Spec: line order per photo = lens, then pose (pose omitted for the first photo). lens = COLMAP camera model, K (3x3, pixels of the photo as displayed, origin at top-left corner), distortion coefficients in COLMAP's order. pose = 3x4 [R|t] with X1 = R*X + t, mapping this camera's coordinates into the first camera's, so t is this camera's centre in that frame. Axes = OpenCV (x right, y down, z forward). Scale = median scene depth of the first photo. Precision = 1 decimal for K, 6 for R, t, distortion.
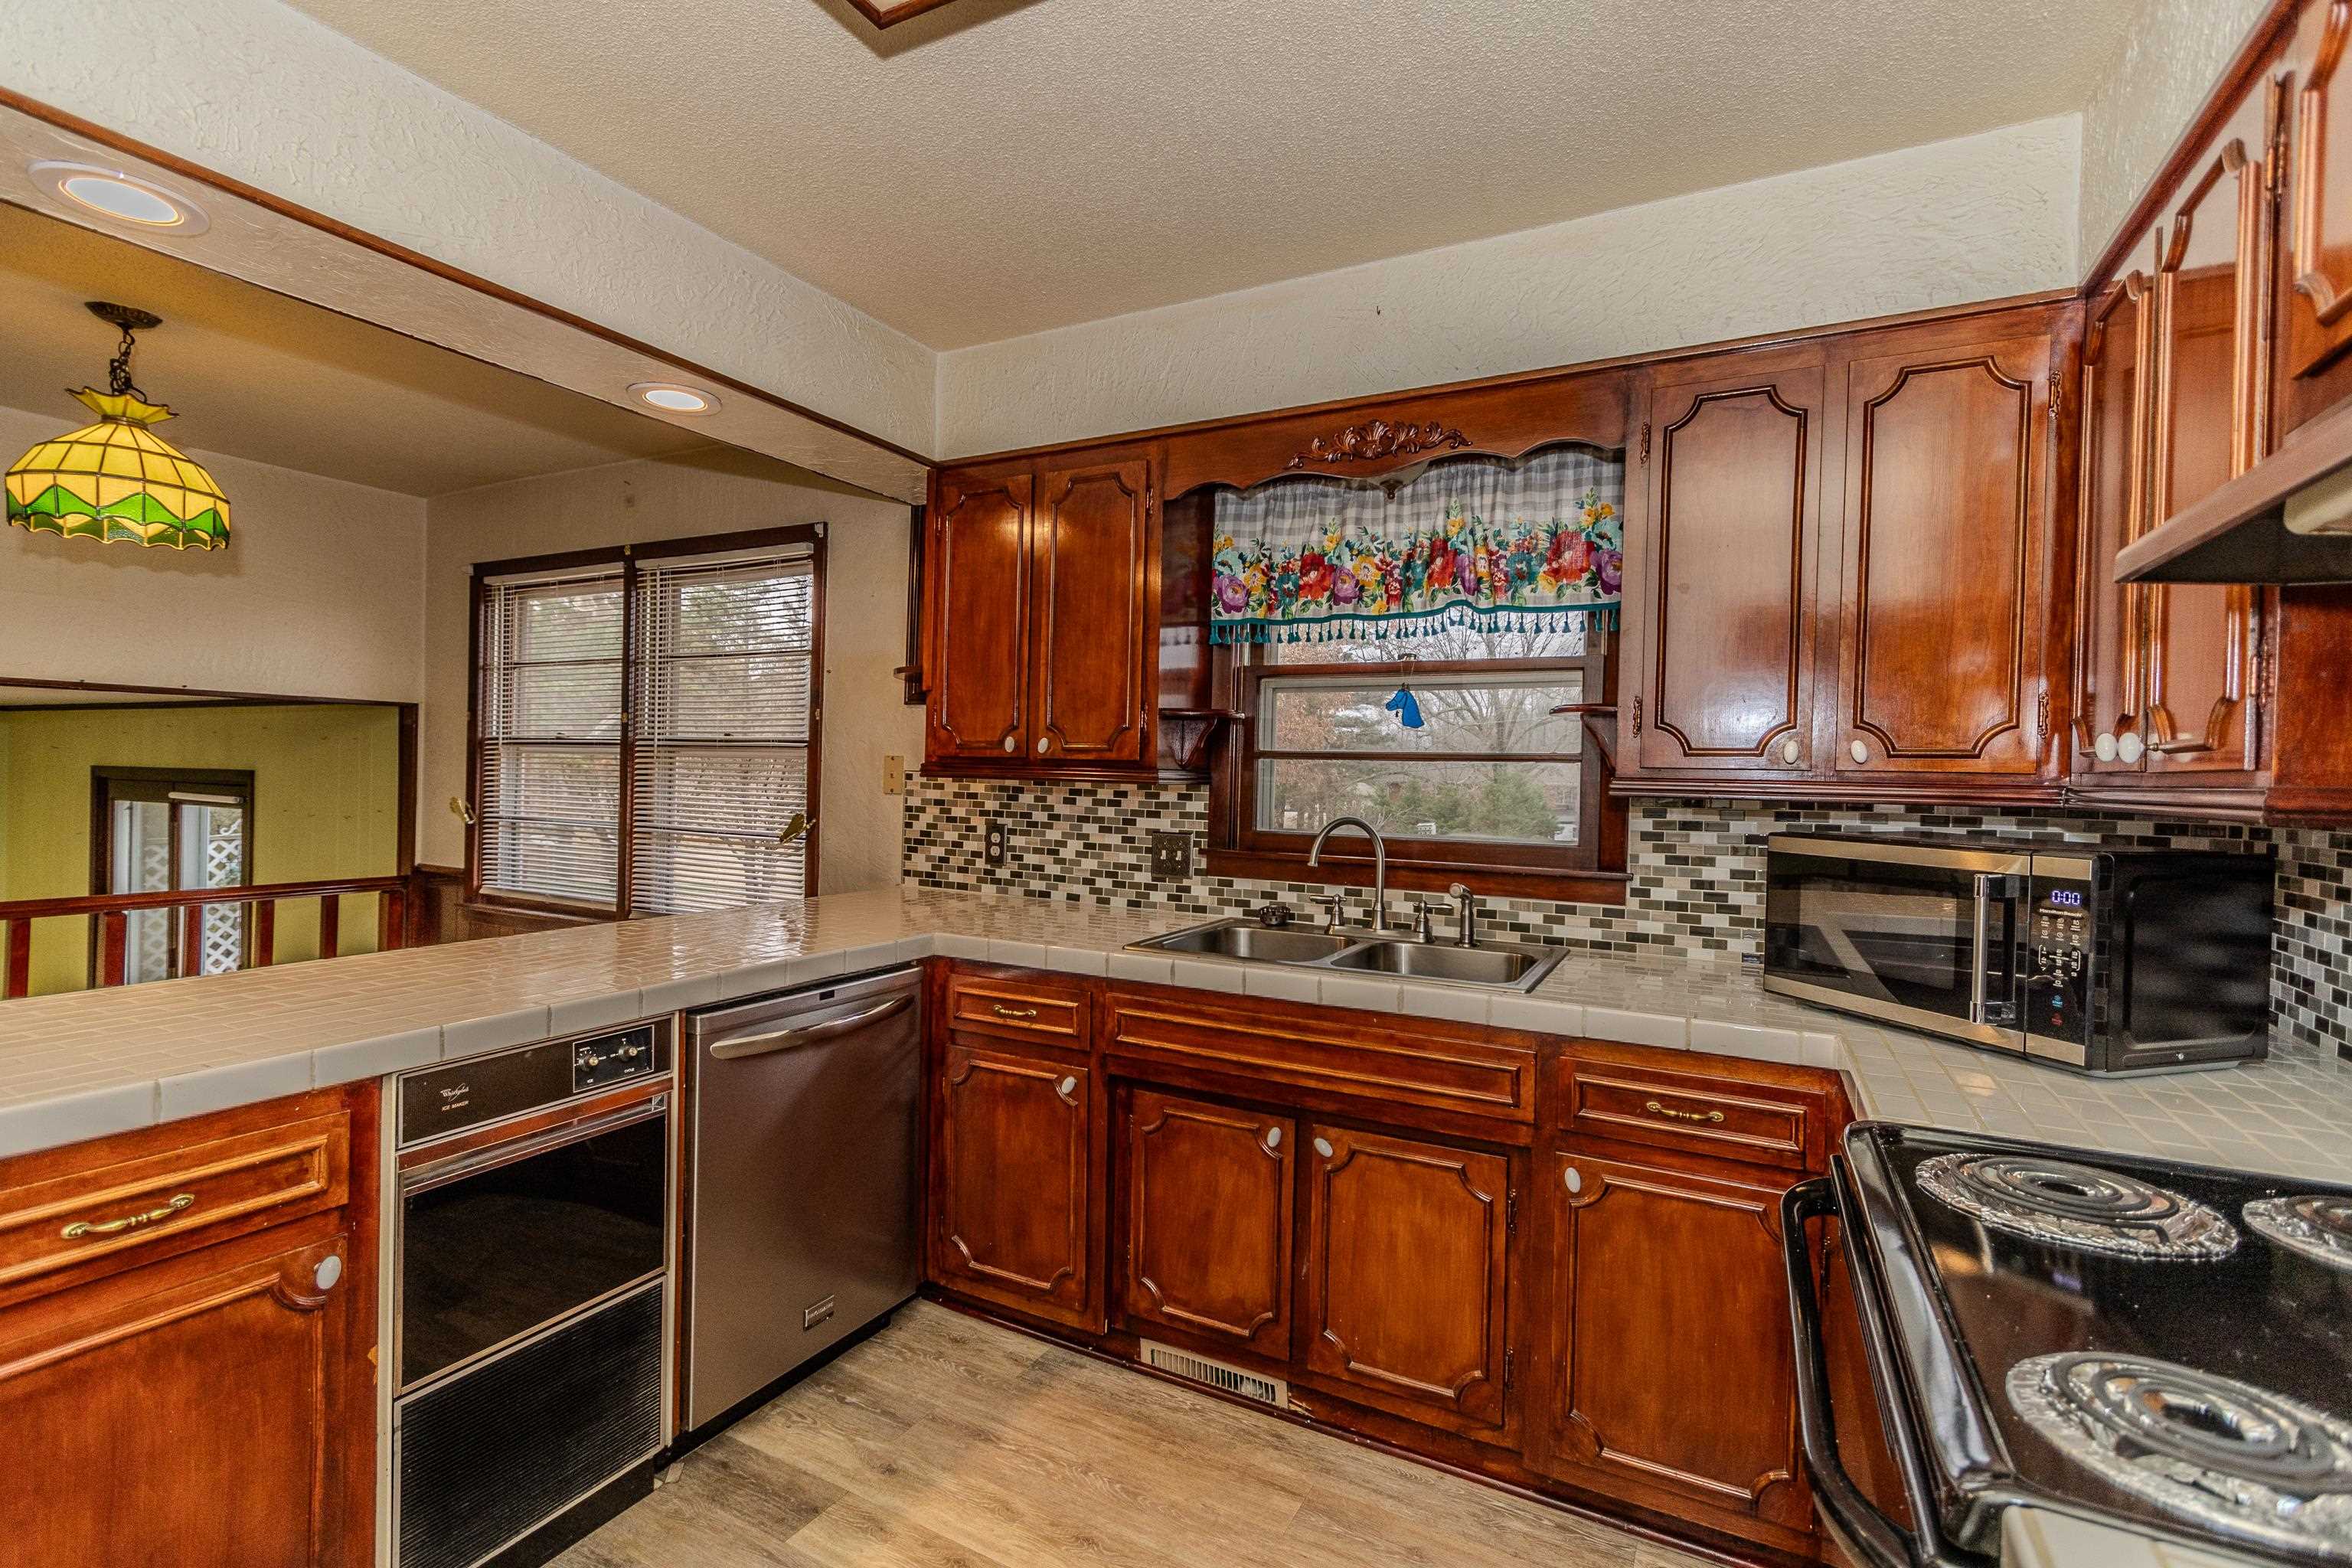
lens RADIAL K [[1079.9, 0, 1174.5], [0, 1079.9, 793.6], [0, 0, 1]] dist [0.007375, 0.000281]
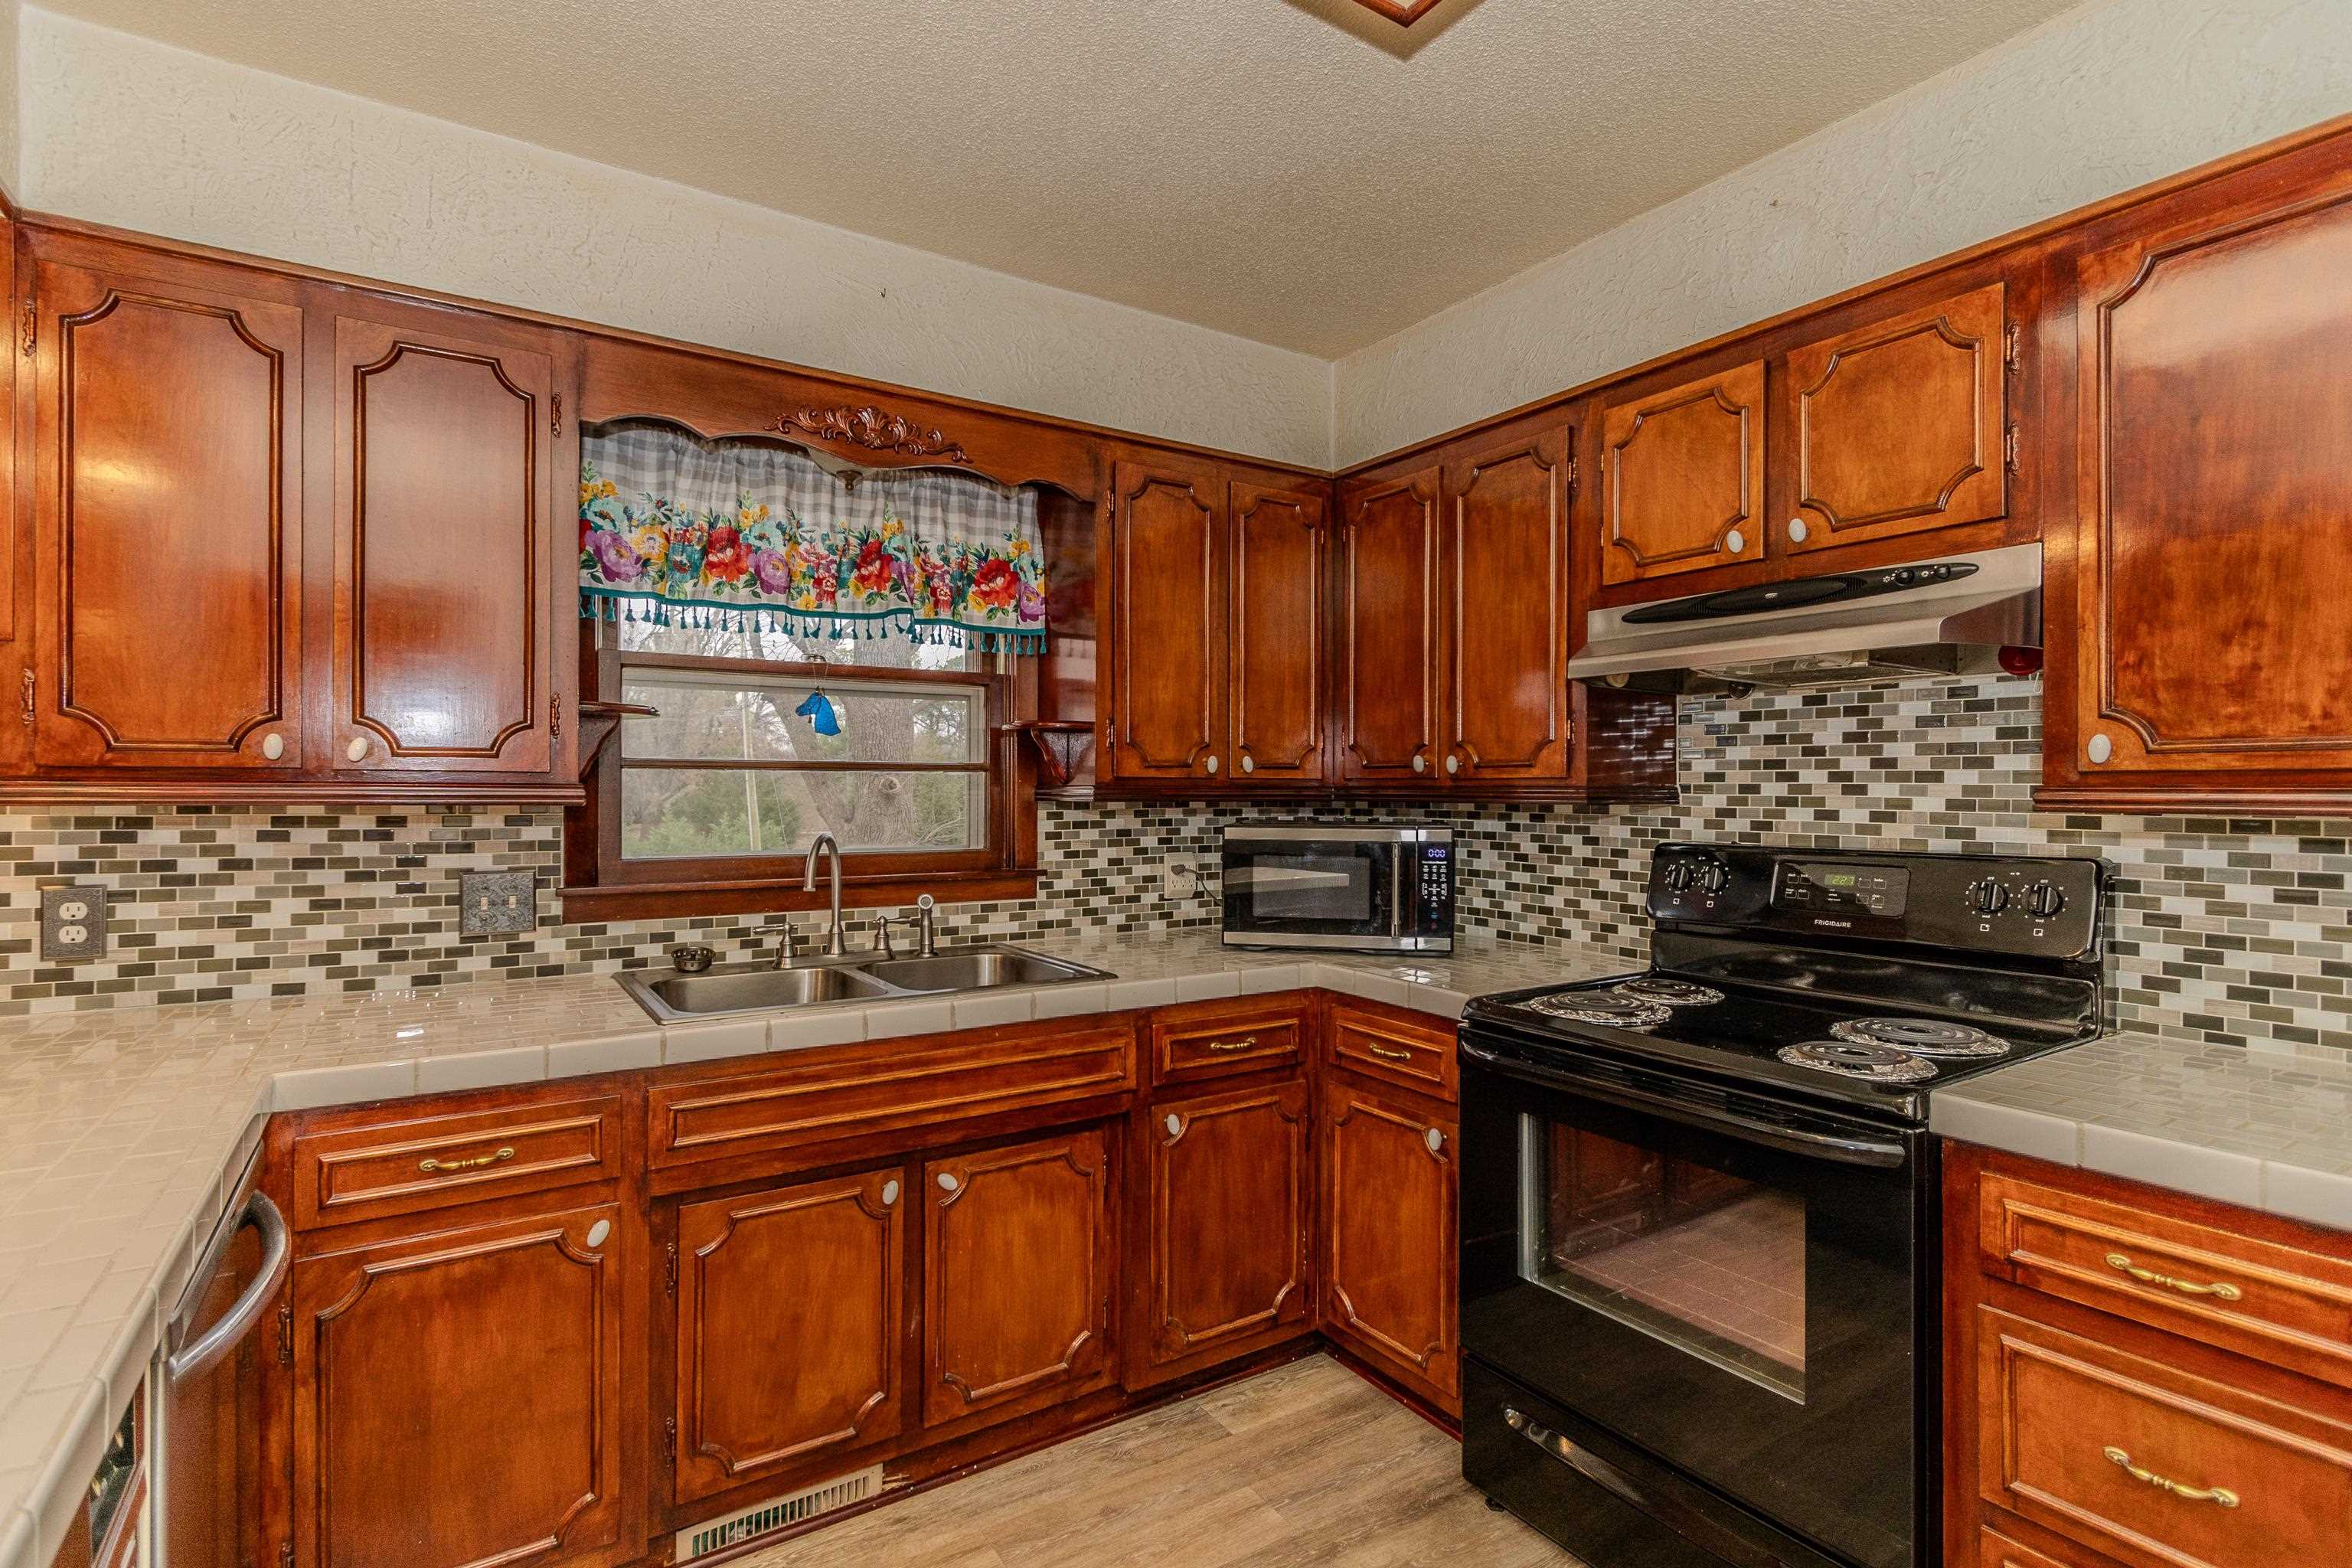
lens RADIAL K [[1127.1, 0, 1209.4], [0, 1127.1, 788.5], [0, 0, 1]] dist [0.005353, -0.002050]
pose [[0.477649, -0.020219, 0.878318, -0.421388], [0.024533, 0.999652, 0.009670, -0.014165], [-0.878208, 0.016929, 0.477979, 0.220470]]
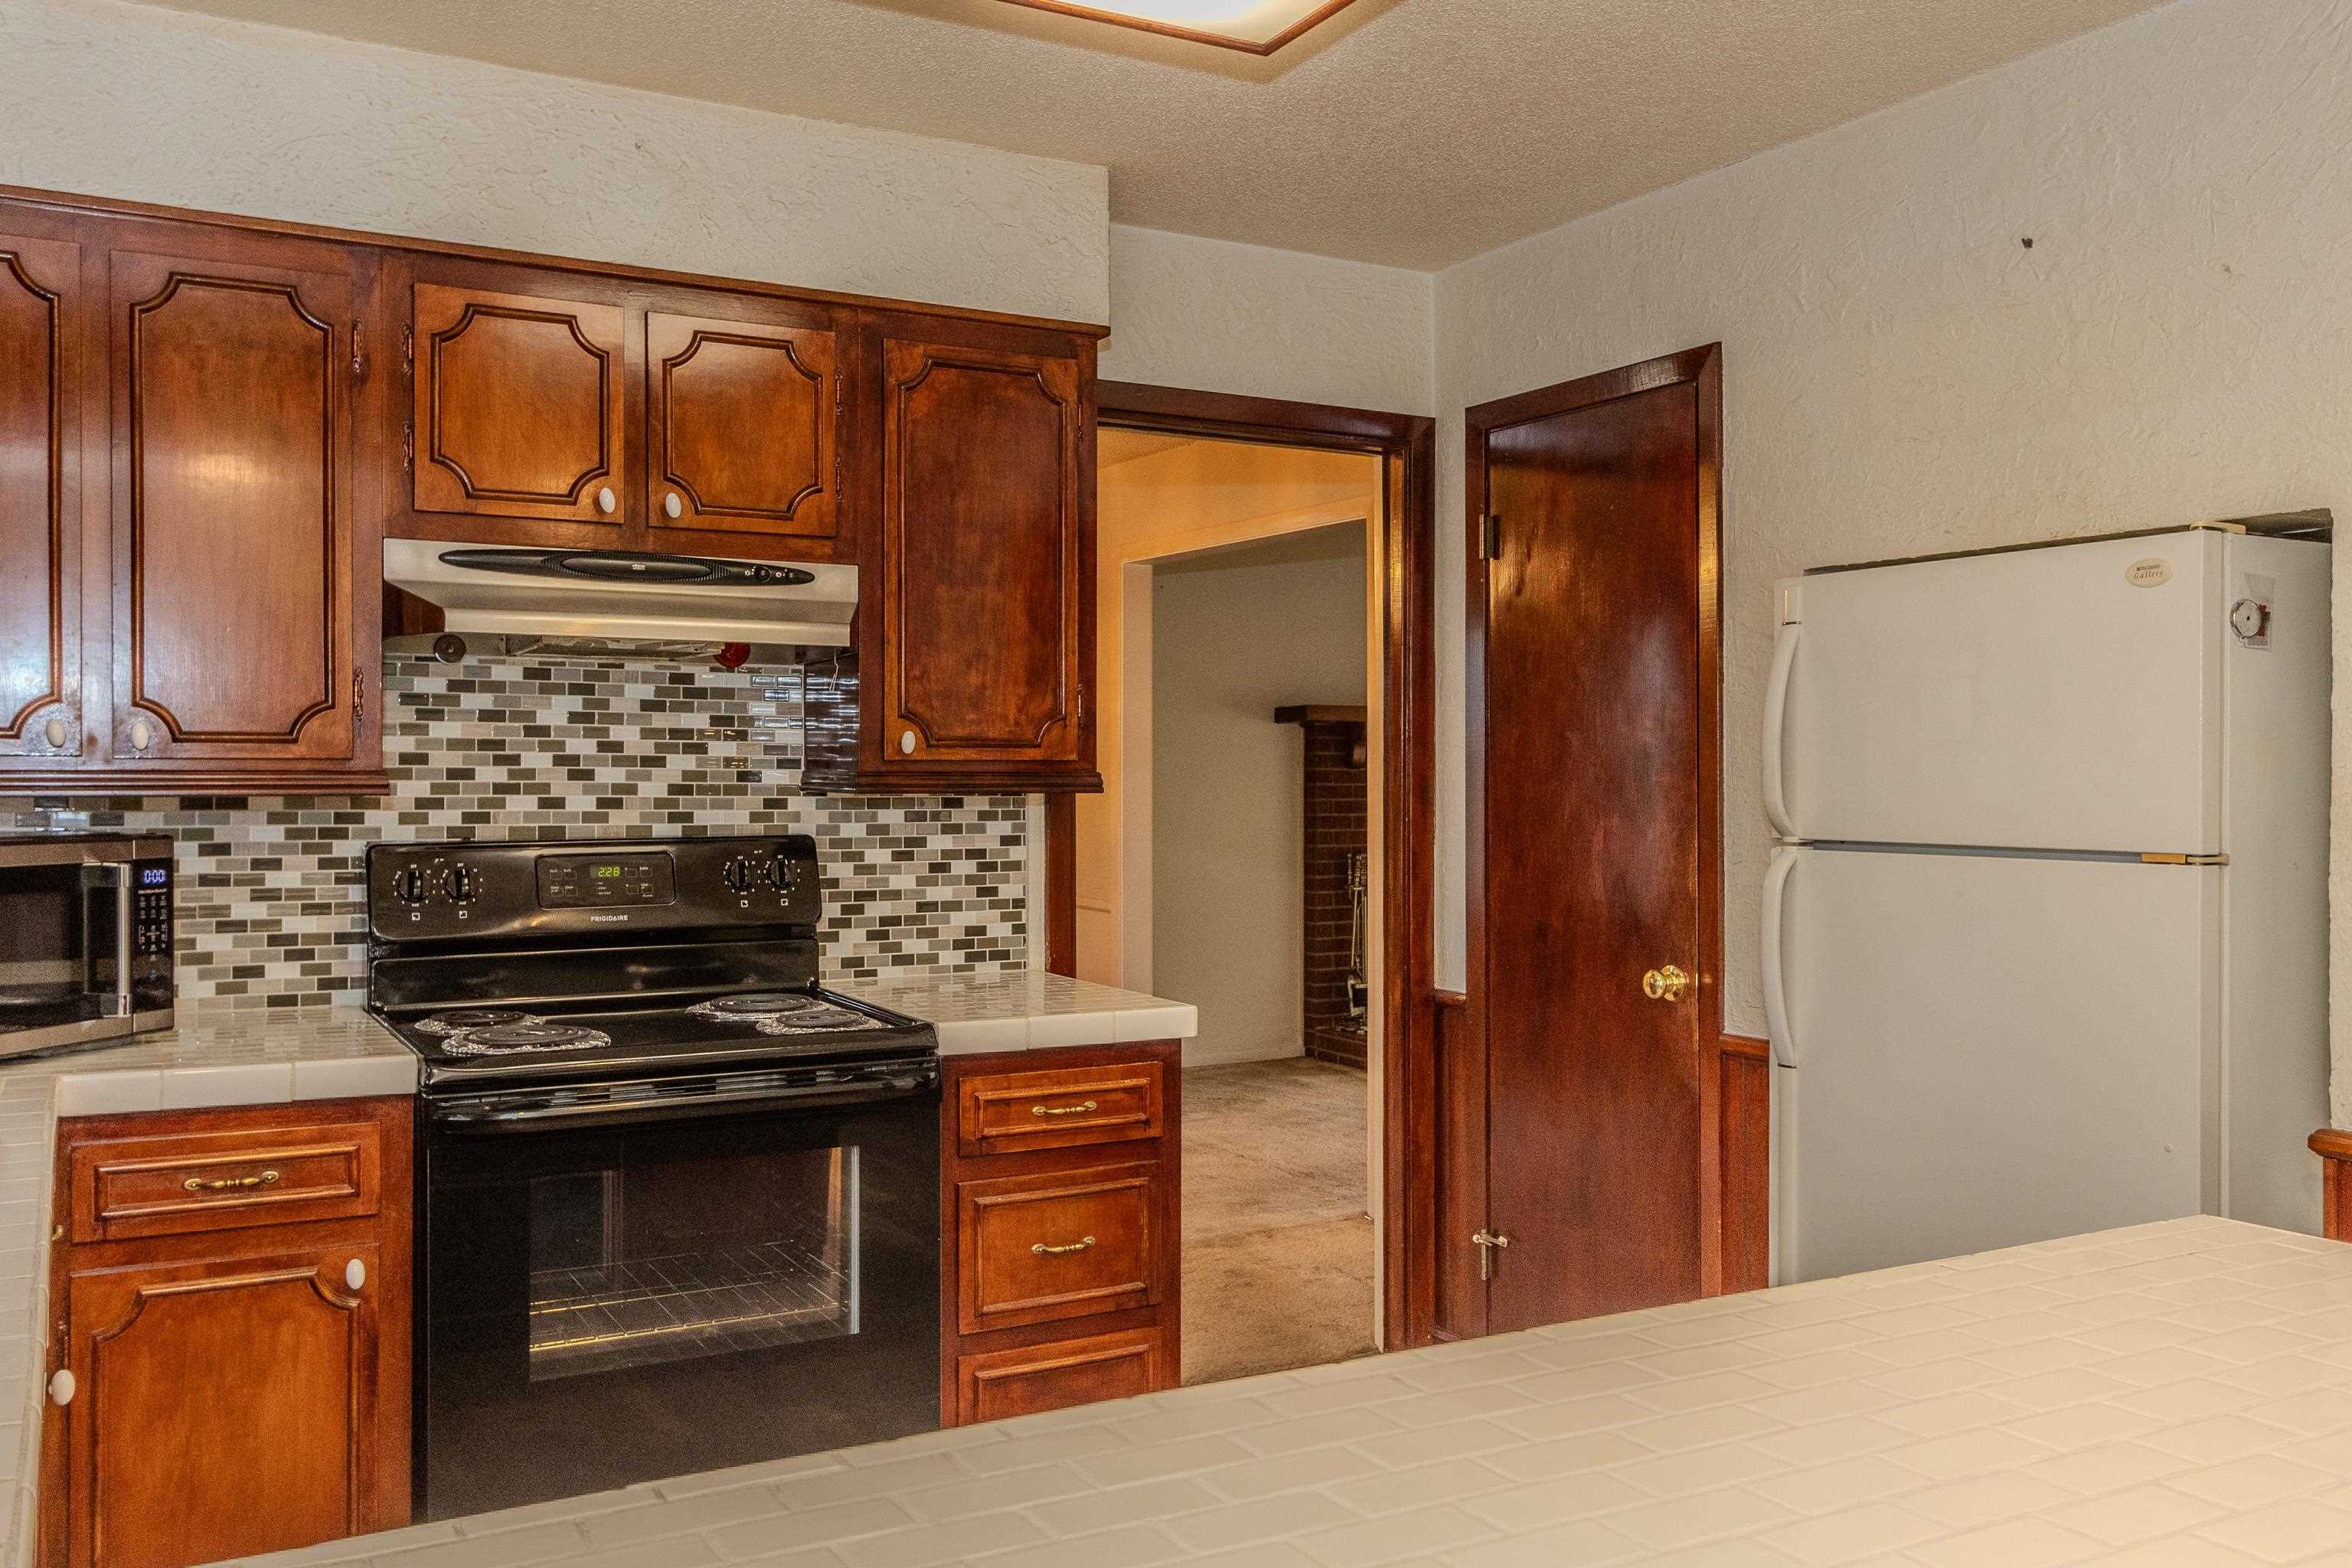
lens RADIAL K [[1941.3, 0, 1116.0], [0, 1941.3, 777.3], [0, 0, 1]] dist [-0.000124, -0.015959]
pose [[-0.839836, -0.022899, 0.542357, -0.474958], [-0.009057, 0.999562, 0.028178, -0.029236], [-0.542764, 0.018753, -0.839676, 0.964352]]
